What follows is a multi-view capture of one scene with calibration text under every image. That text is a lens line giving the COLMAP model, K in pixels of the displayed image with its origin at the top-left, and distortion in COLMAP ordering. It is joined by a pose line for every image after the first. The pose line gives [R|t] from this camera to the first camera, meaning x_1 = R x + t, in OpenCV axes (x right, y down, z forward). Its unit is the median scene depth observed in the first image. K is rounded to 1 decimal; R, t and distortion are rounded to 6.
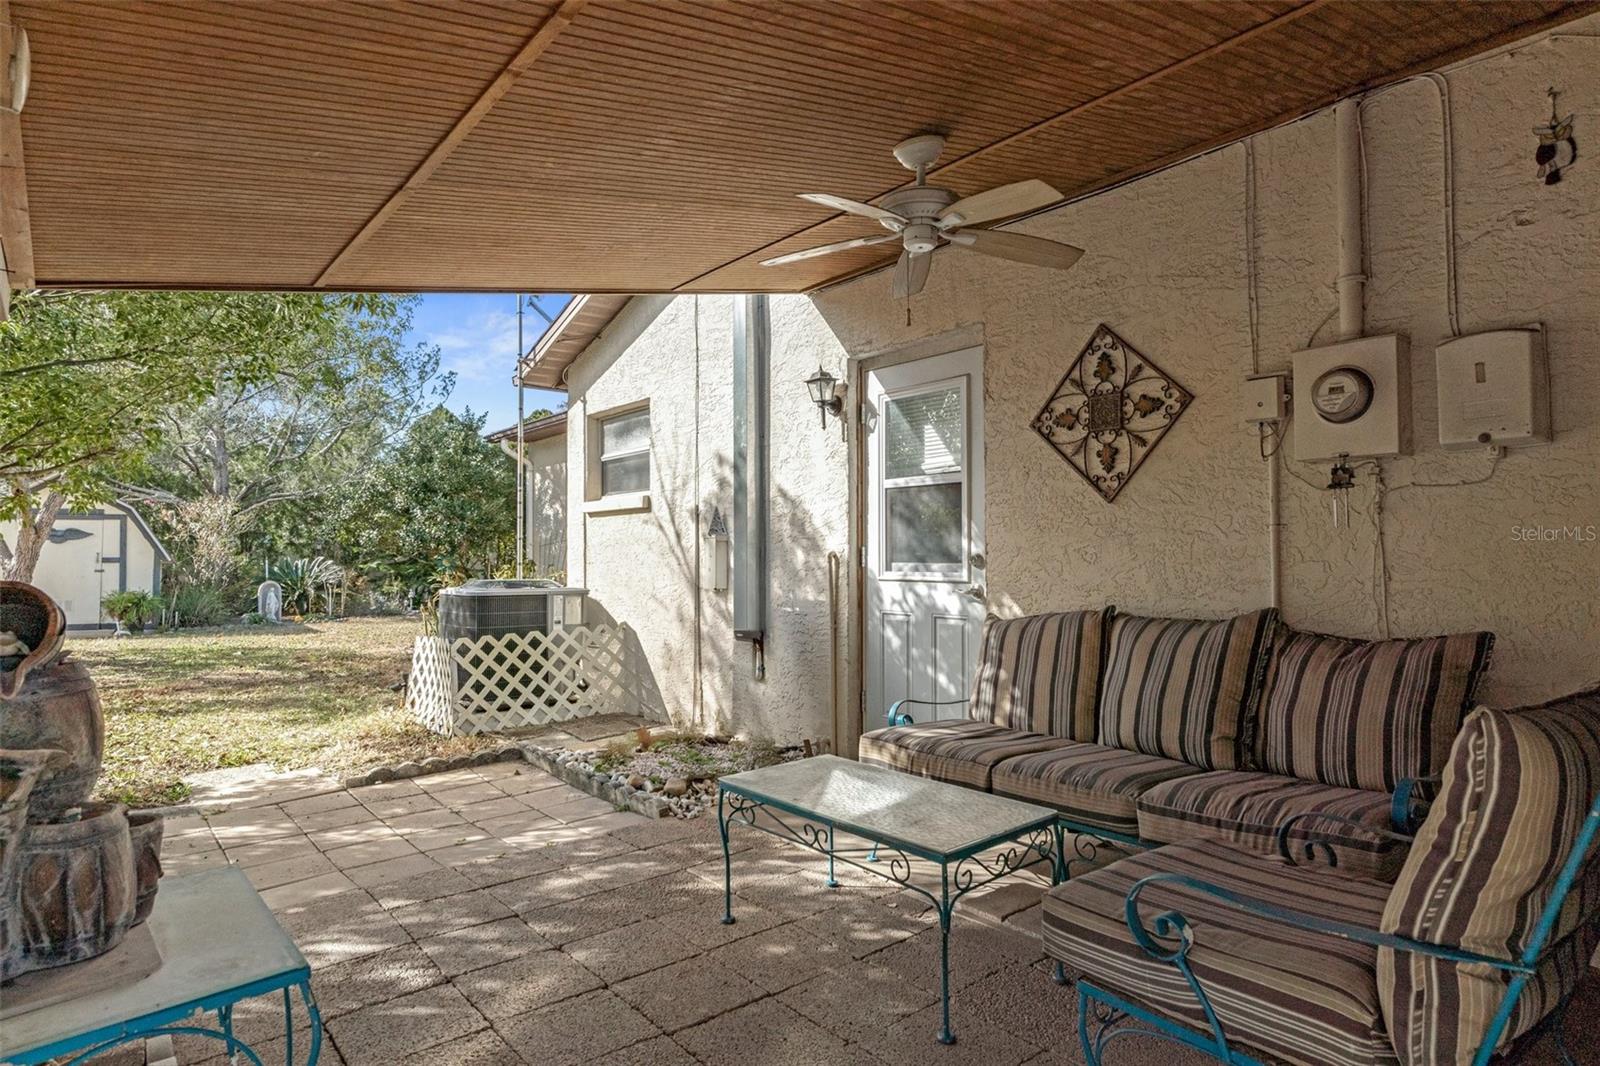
lens RADIAL K [[897.7, 0, 799.8], [0, 897.7, 507.7], [0, 0, 1]] dist [0.001176, -0.000795]
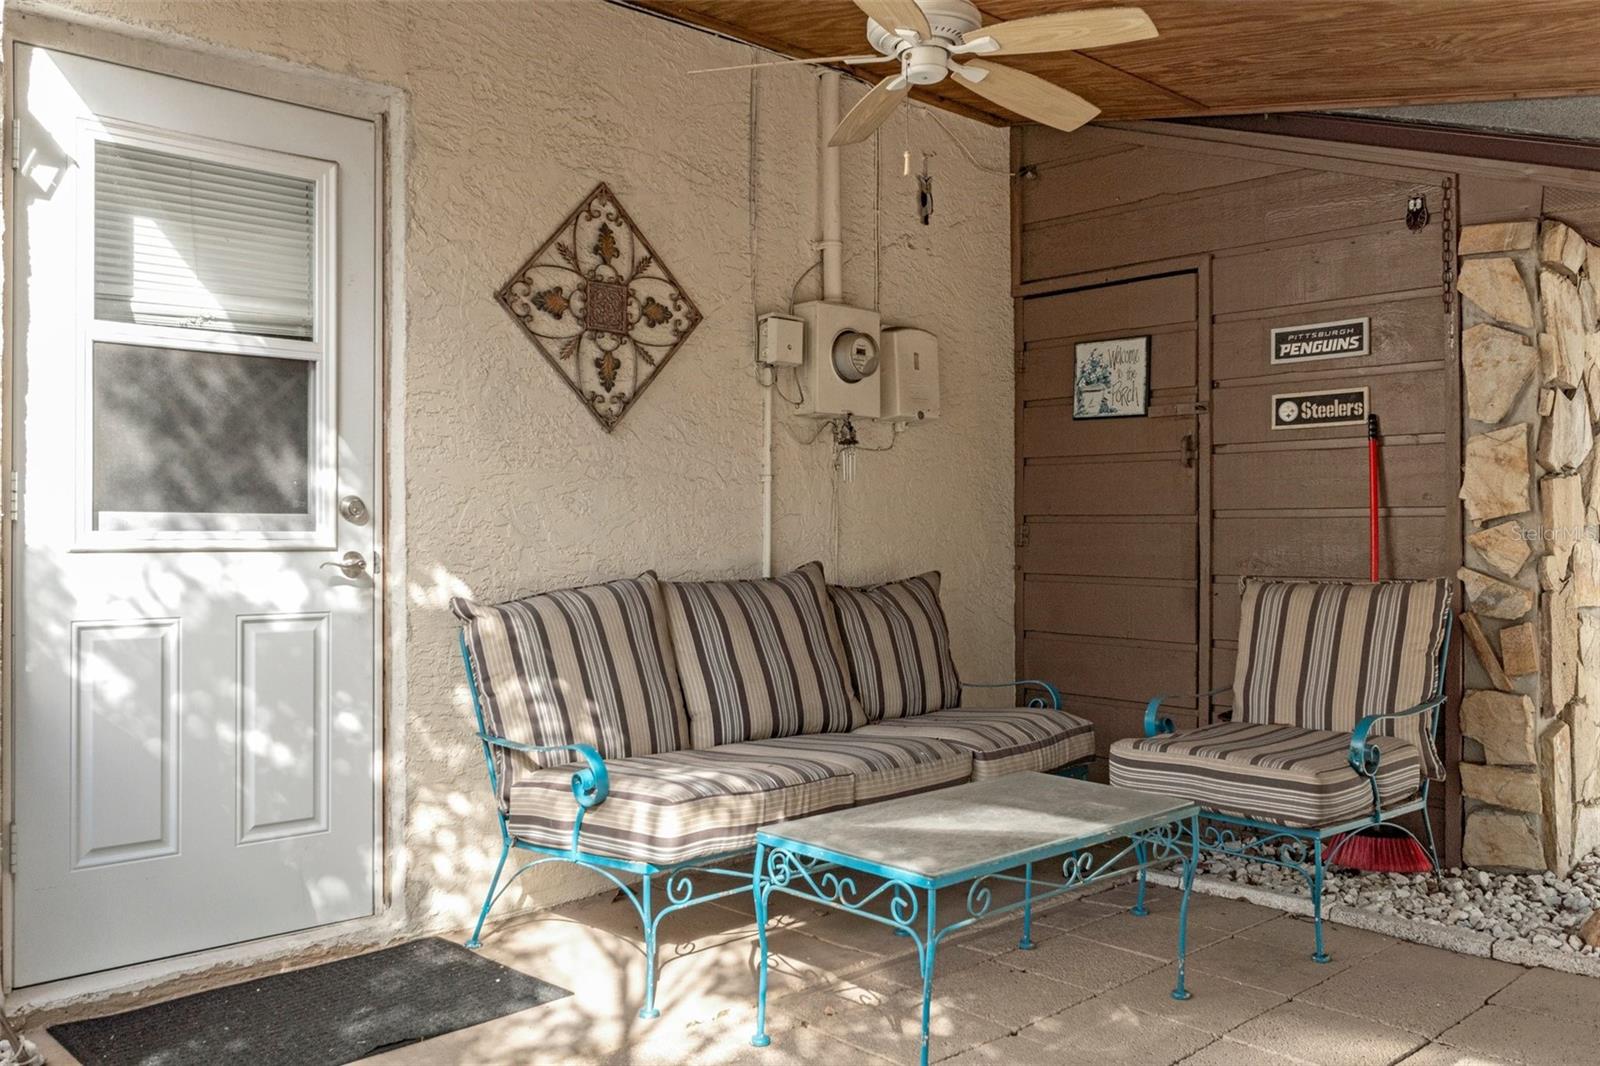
lens RADIAL K [[1278.8, 0, 800.0], [0, 1278.8, 533.0], [0, 0, 1]] dist [-0.015678, -0.001763]
pose [[-0.064642, -0.001526, 0.997907, -0.693705], [-0.056559, 0.998397, -0.002137, 0.068730], [-0.996304, -0.056579, -0.064624, 0.891587]]
